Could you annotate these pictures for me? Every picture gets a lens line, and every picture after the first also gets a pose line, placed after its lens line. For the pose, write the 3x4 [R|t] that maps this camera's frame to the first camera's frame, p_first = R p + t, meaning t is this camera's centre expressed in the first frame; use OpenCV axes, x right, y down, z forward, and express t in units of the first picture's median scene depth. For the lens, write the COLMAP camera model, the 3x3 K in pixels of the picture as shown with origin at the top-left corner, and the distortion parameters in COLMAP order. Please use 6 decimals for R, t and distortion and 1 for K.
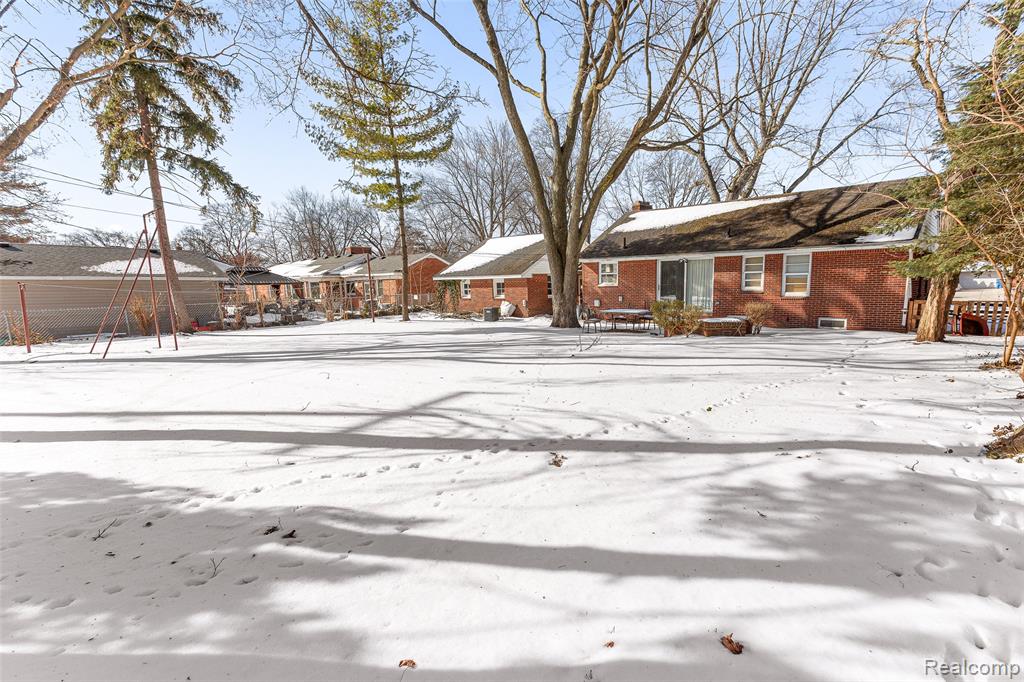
lens RADIAL K [[502.1, 0, 542.2], [0, 502.1, 351.1], [0, 0, 1]] dist [0.025659, 0.002443]
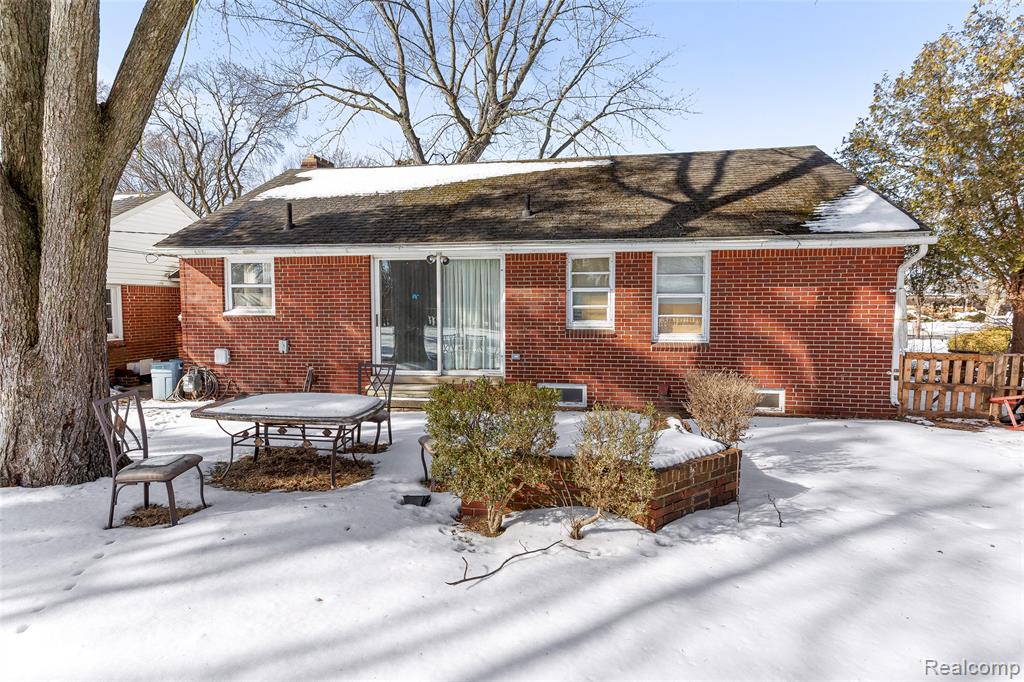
lens RADIAL K [[552.9, 0, 511.6], [0, 552.9, 333.4], [0, 0, 1]] dist [0.013342, 0.000230]
pose [[0.855808, -0.012440, 0.517144, 0.087928], [0.057685, 0.995771, -0.071507, -0.077177], [-0.514067, 0.091028, 0.852906, 0.557258]]
